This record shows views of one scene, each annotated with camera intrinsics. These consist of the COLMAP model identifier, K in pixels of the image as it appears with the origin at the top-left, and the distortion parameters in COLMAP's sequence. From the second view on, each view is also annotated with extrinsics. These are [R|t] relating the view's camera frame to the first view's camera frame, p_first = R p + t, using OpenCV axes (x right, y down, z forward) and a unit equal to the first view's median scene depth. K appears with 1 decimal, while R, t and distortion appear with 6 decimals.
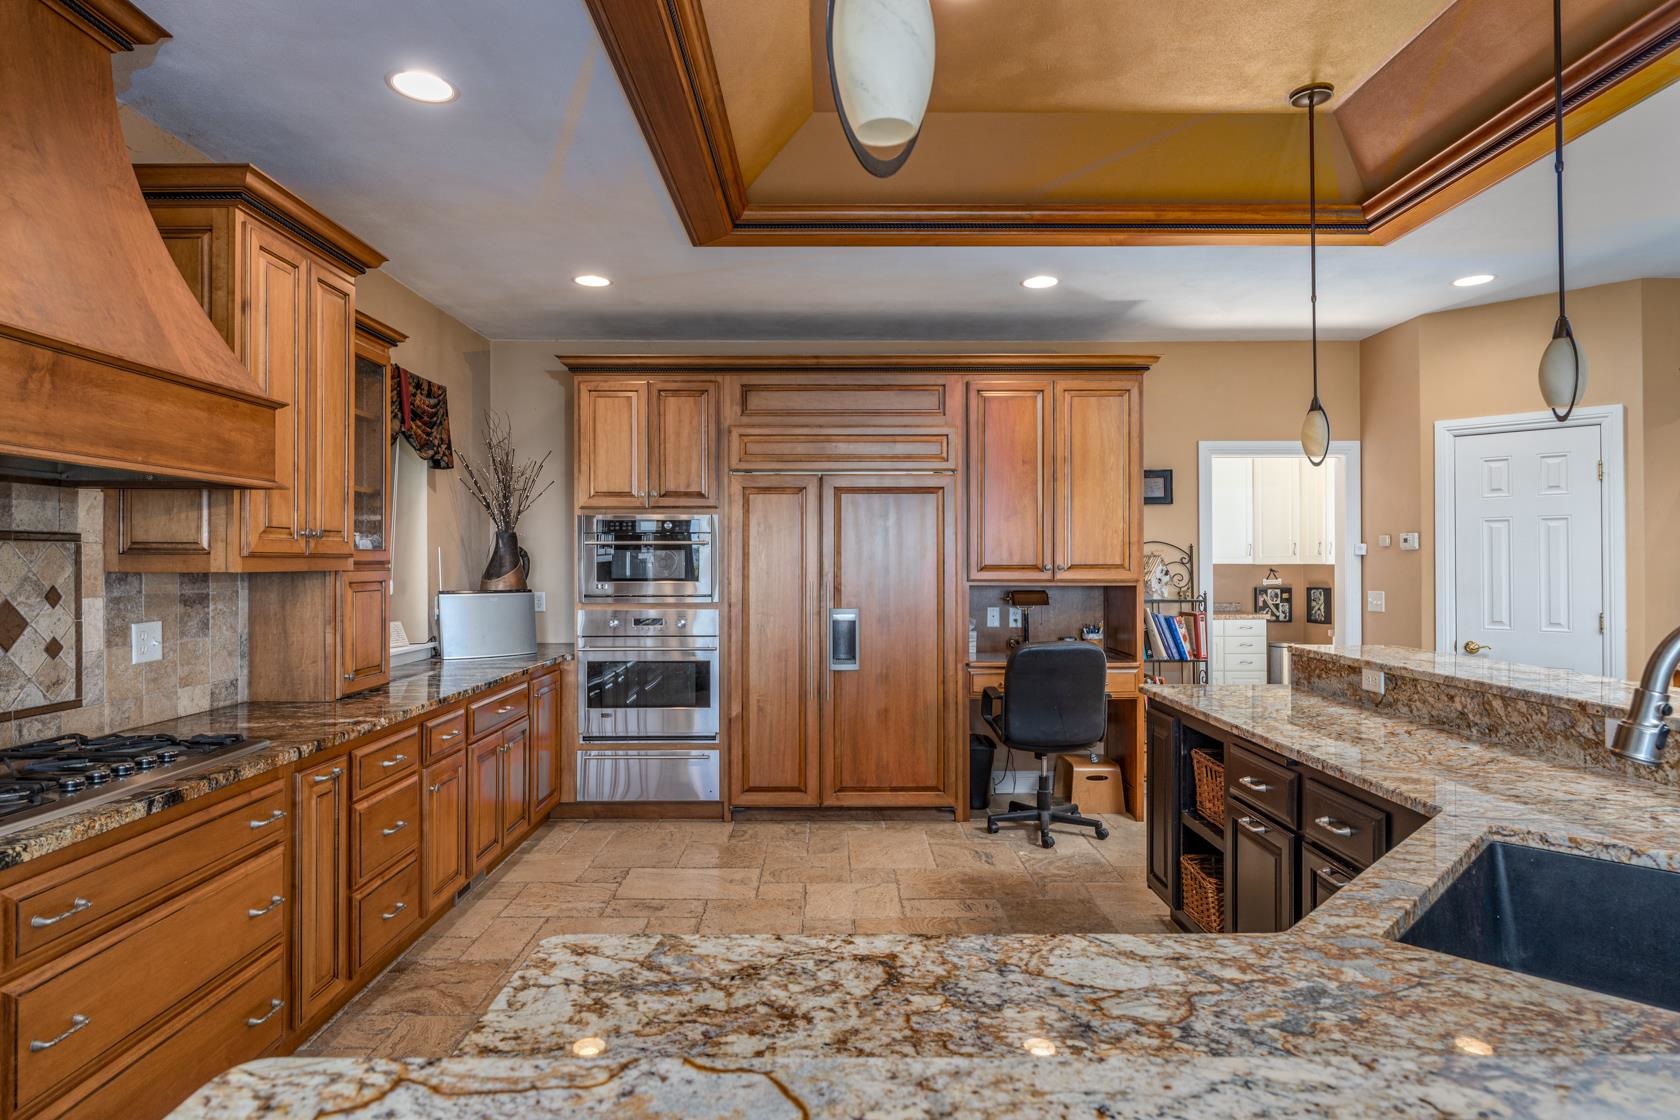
lens RADIAL K [[936.6, 0, 840.0], [0, 936.6, 560.0], [0, 0, 1]] dist [-0.003560, -0.001539]
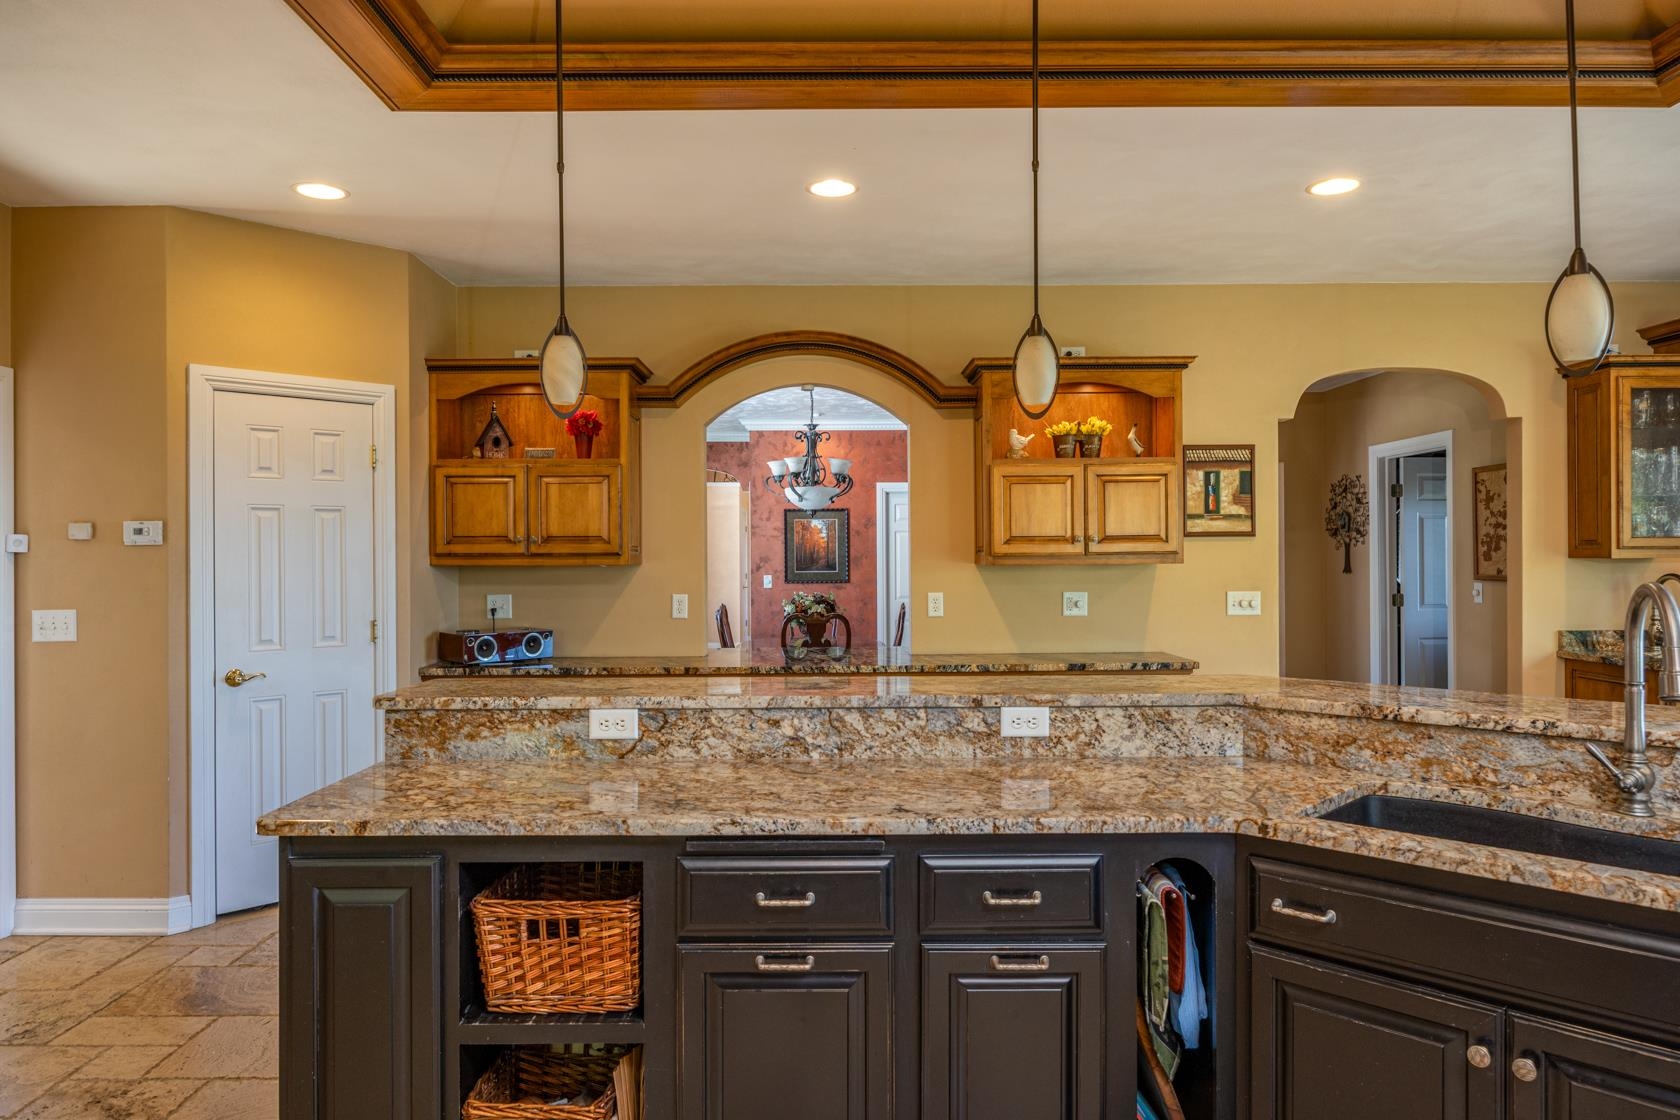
lens RADIAL K [[1084.4, 0, 840.0], [0, 1084.4, 560.0], [0, 0, 1]] dist [-0.014891, 0.000213]
pose [[0.002539, 0.000391, 0.999997, -0.276092], [0.003040, 0.999995, -0.000399, 0.002251], [-0.999992, 0.003041, 0.002538, 0.827191]]
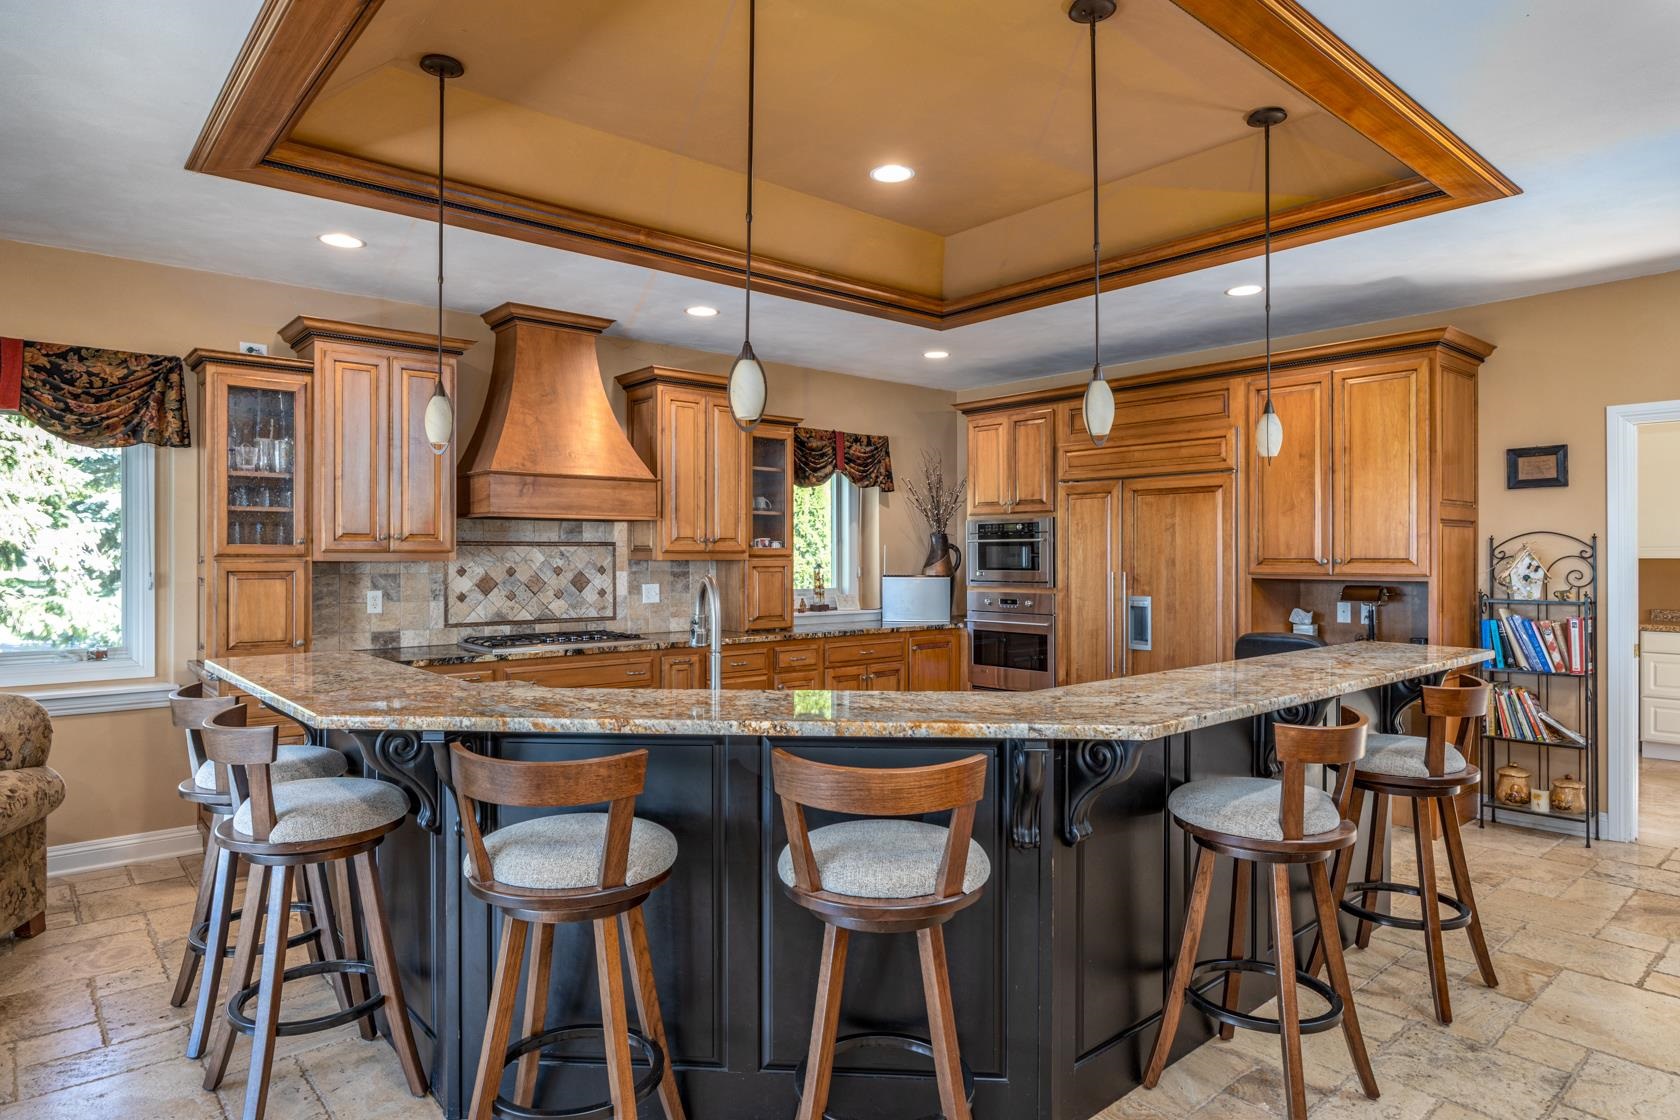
lens RADIAL K [[973.8, 0, 821.4], [0, 973.8, 554.7], [0, 0, 1]] dist [-0.003669, -0.000847]
pose [[0.645664, 0.000438, -0.763622, 1.053615], [0.000595, 0.999999, 0.001077, -0.000504], [0.763621, -0.001150, 0.645663, -0.102992]]
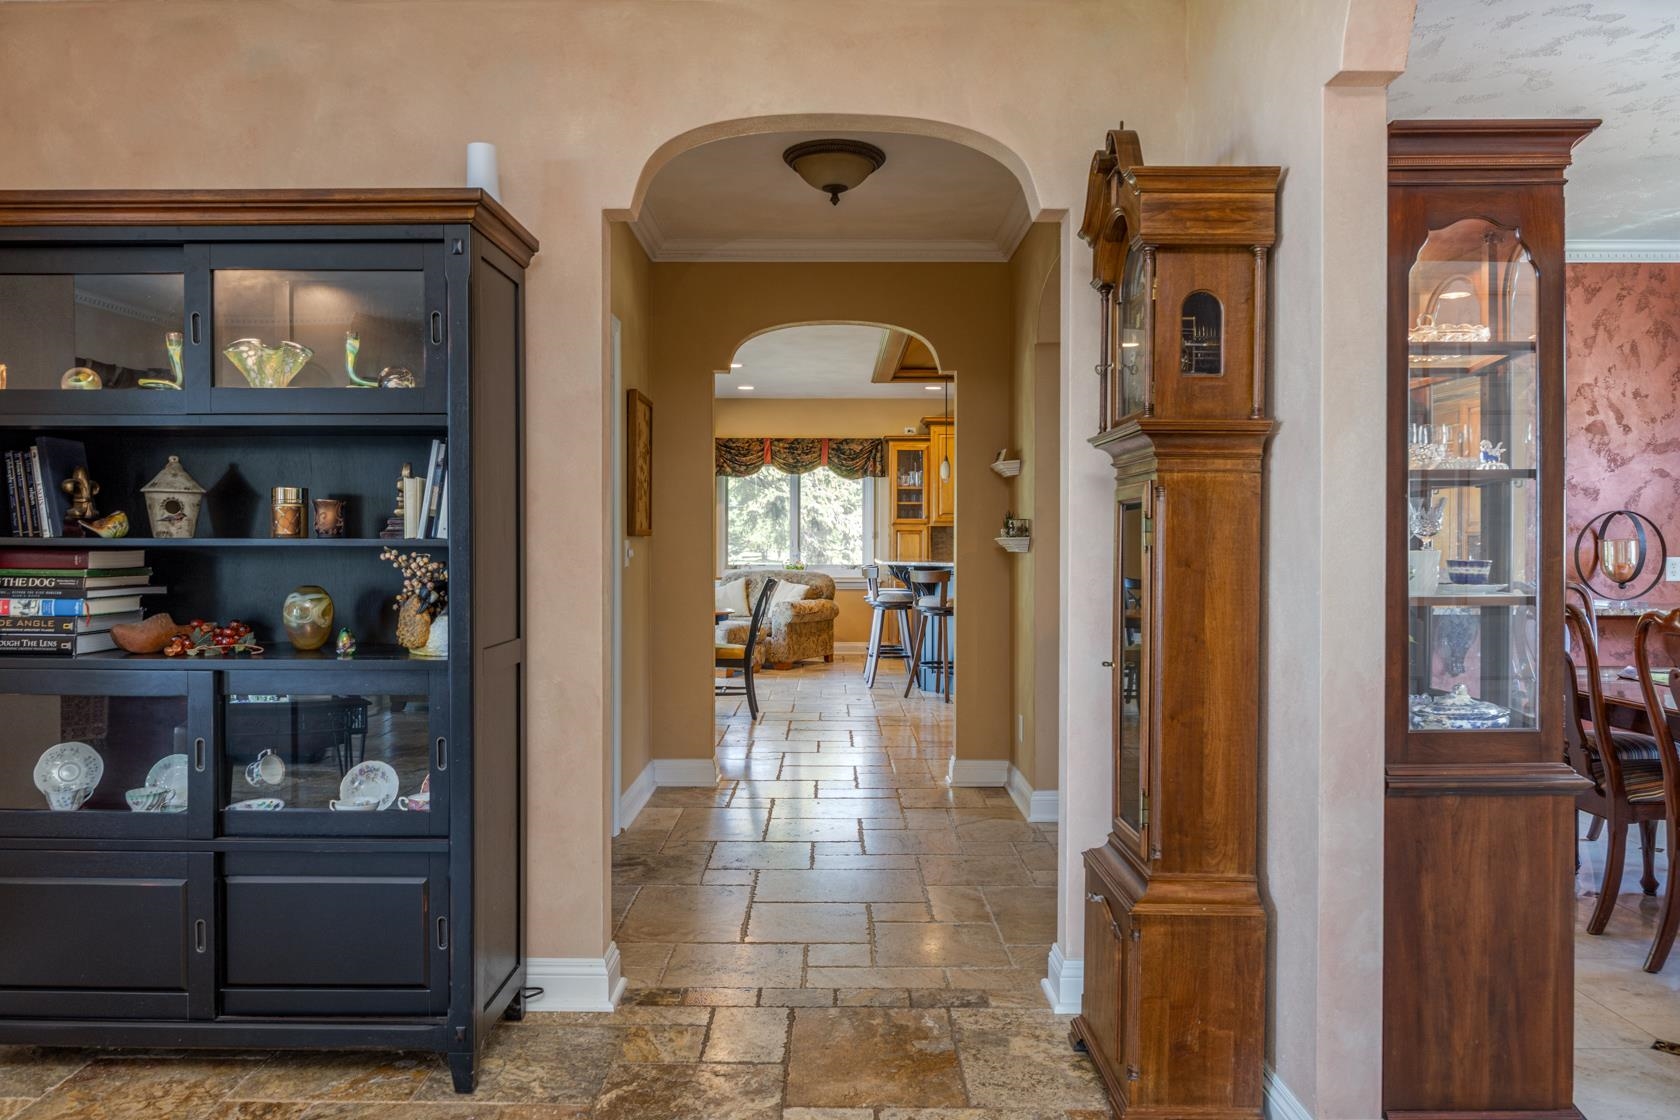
lens RADIAL K [[1139.8, 0, 840.0], [0, 1139.8, 560.0], [0, 0, 1]] dist [-0.002732, -0.000560]
pose [[-0.002159, 0.019474, -0.999808, 3.218755], [0.000741, 0.999810, 0.019473, 0.047932], [0.999997, -0.000699, -0.002173, -0.033611]]
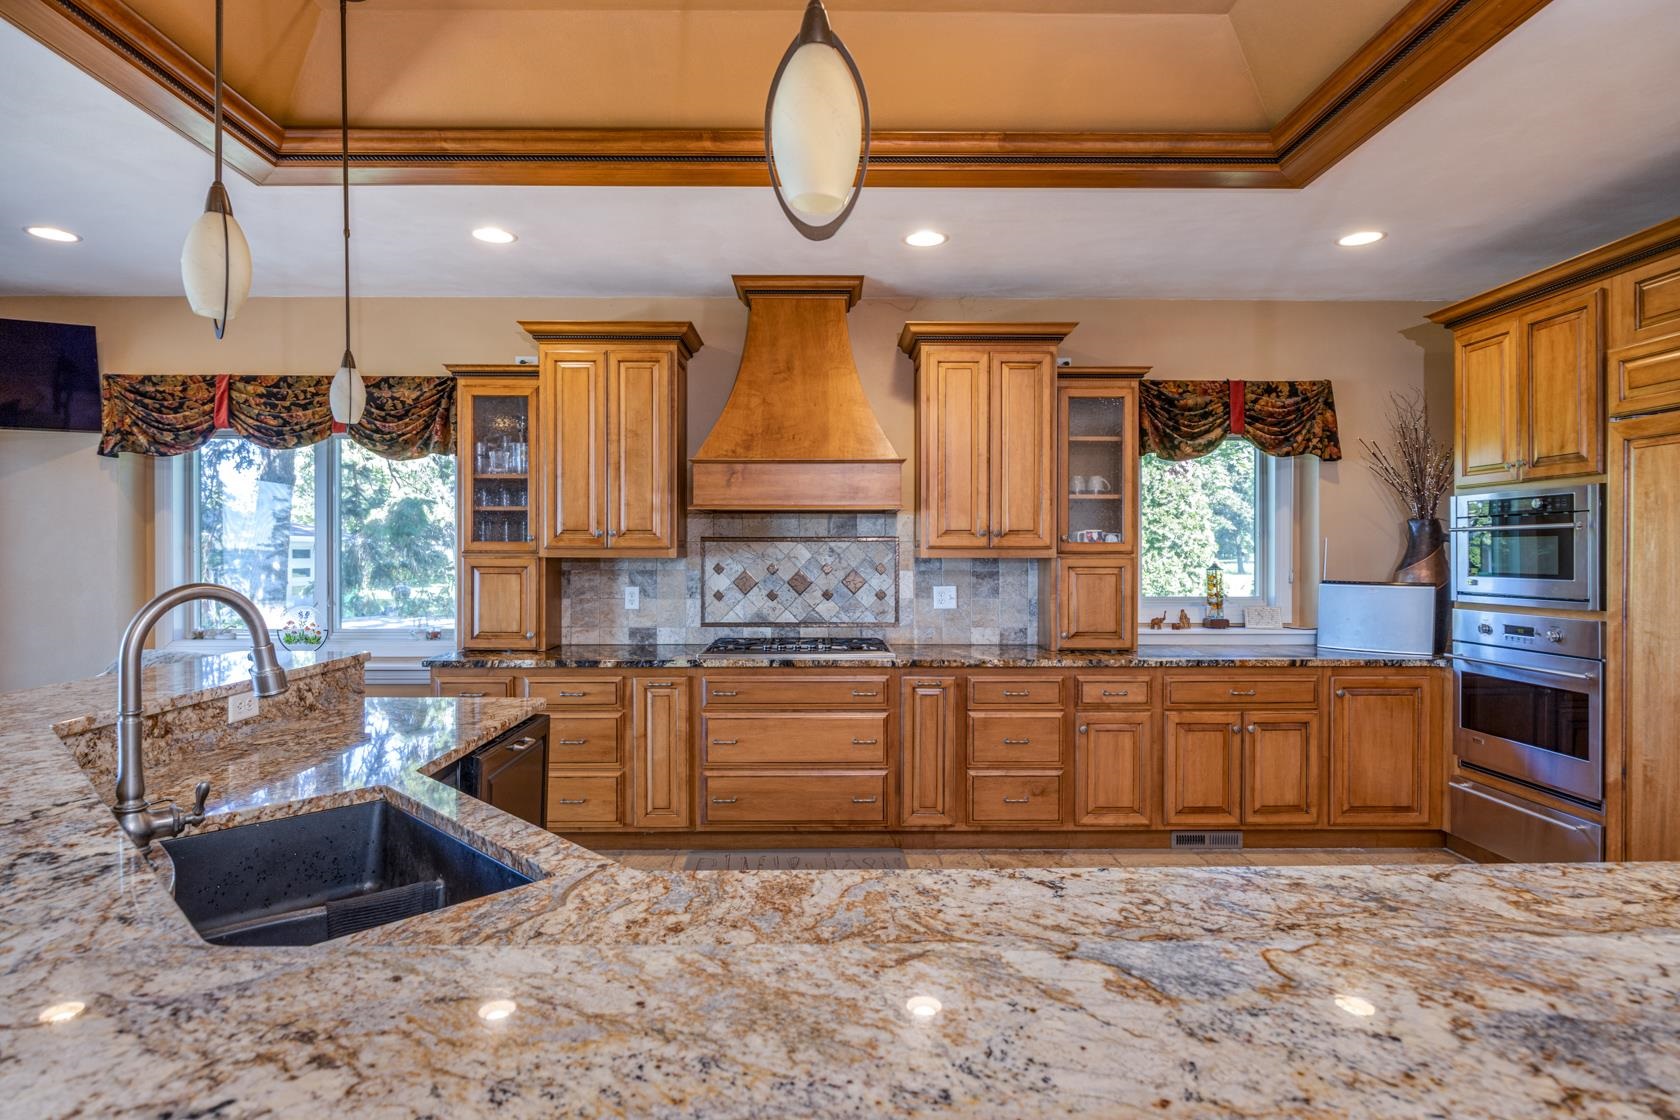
lens RADIAL K [[876.5, 0, 822.1], [0, 876.5, 554.8], [0, 0, 1]] dist [-0.001563, -0.000378]
pose [[0.008599, 0.003931, -0.999955, 0.815406], [0.000870, 0.999992, 0.003939, 0.001441], [0.999963, -0.000904, 0.008596, 0.682487]]
